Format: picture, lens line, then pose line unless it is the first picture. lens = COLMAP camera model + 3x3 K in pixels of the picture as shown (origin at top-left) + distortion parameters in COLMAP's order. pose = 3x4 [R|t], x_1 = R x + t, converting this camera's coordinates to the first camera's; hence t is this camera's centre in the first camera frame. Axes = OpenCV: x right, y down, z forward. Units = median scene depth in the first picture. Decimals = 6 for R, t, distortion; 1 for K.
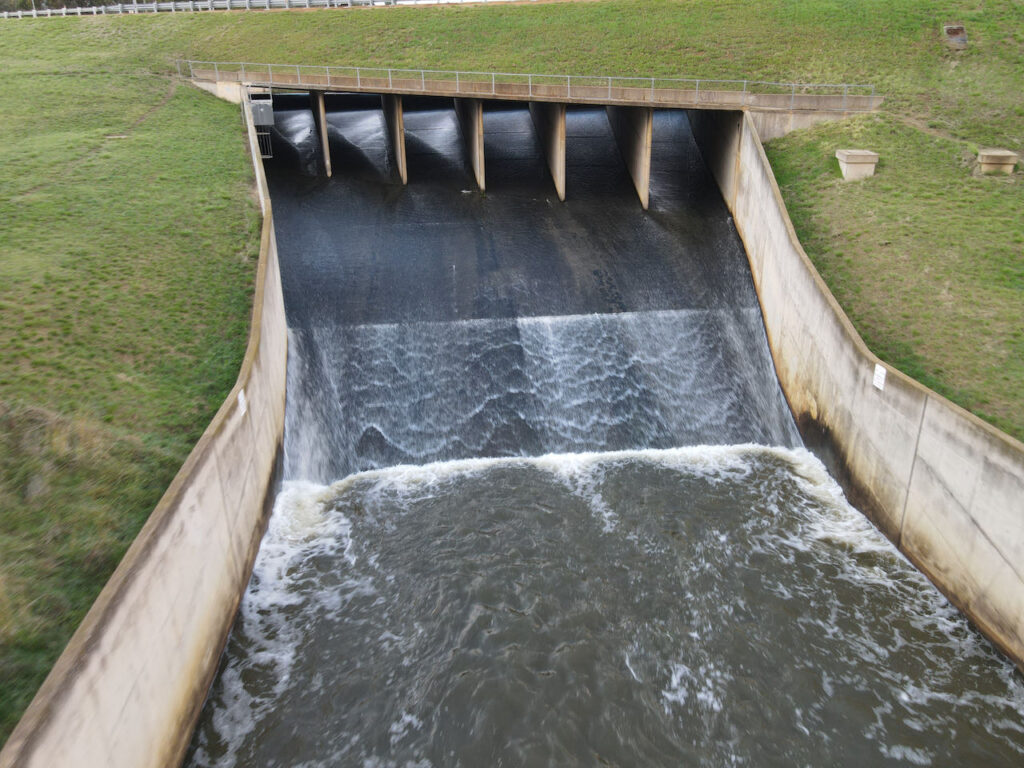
lens RADIAL K [[750.9, 0, 515.8], [0, 750.9, 382.4], [0, 0, 1]] dist [0.007124, -0.001451]
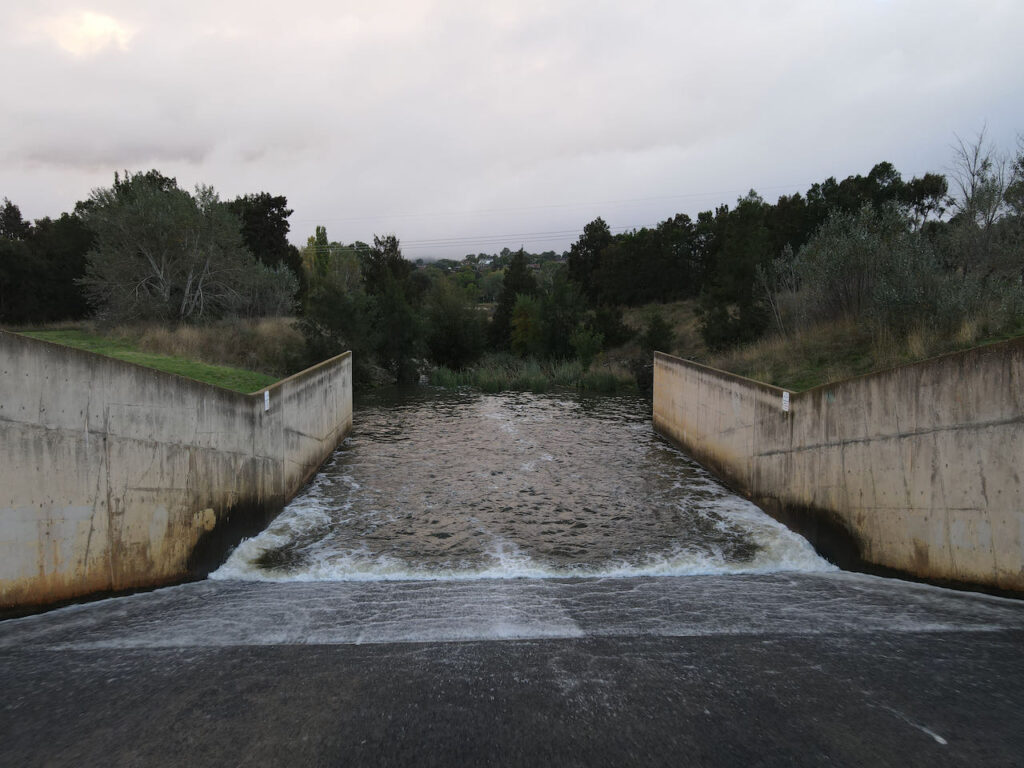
lens RADIAL K [[750.9, 0, 515.8], [0, 750.9, 382.4], [0, 0, 1]] dist [0.007124, -0.001451]
pose [[-0.998506, 0.005639, 0.054357, 0.013141], [0.030363, 0.884250, 0.466026, -0.331569], [-0.045438, 0.466980, -0.883100, 1.158936]]
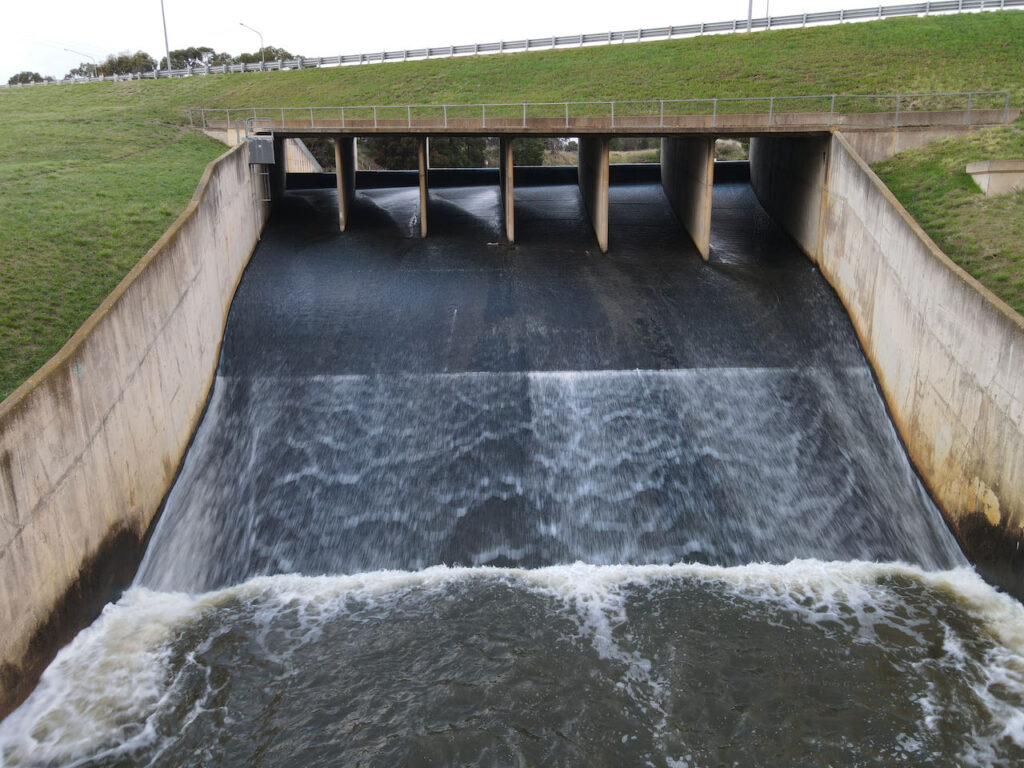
lens RADIAL K [[750.9, 0, 515.8], [0, 750.9, 382.4], [0, 0, 1]] dist [0.007124, -0.001451]
pose [[0.996850, 0.025120, -0.075227, 0.041058], [-0.035067, 0.990364, -0.133974, 0.021007], [0.071137, 0.136190, 0.988125, 0.254693]]
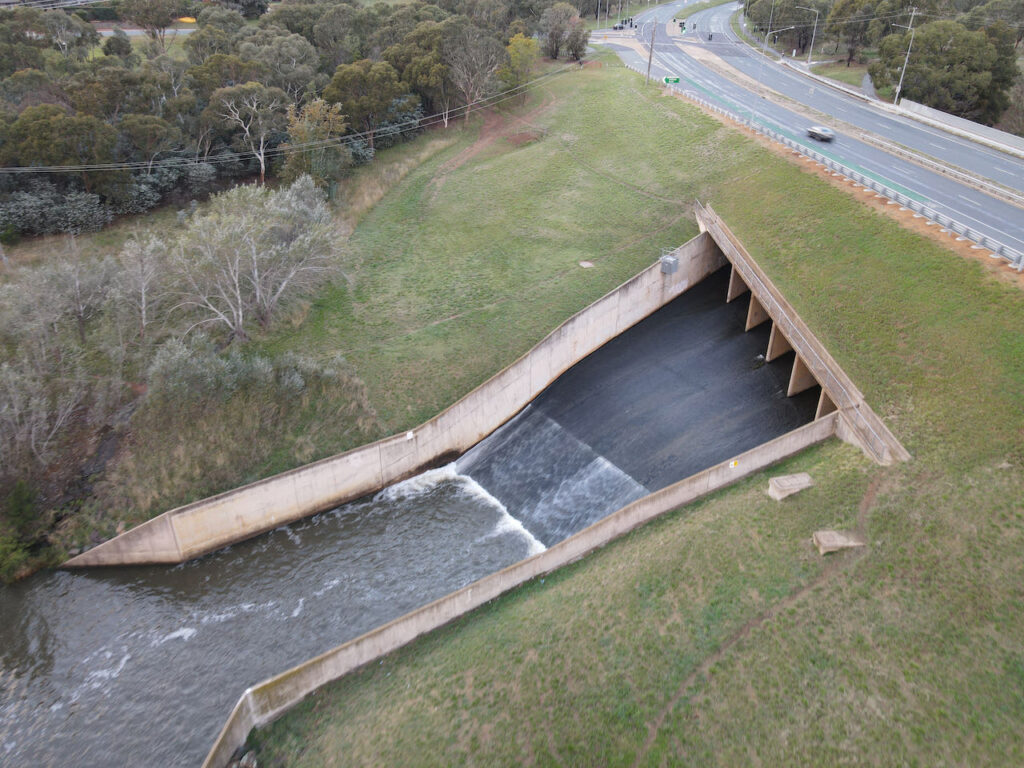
lens RADIAL K [[750.9, 0, 515.8], [0, 750.9, 382.4], [0, 0, 1]] dist [0.007124, -0.001451]
pose [[0.469497, 0.444156, -0.763085, 1.131346], [-0.335509, 0.889178, 0.311122, -0.687944], [0.816705, 0.109951, 0.566484, -0.218697]]
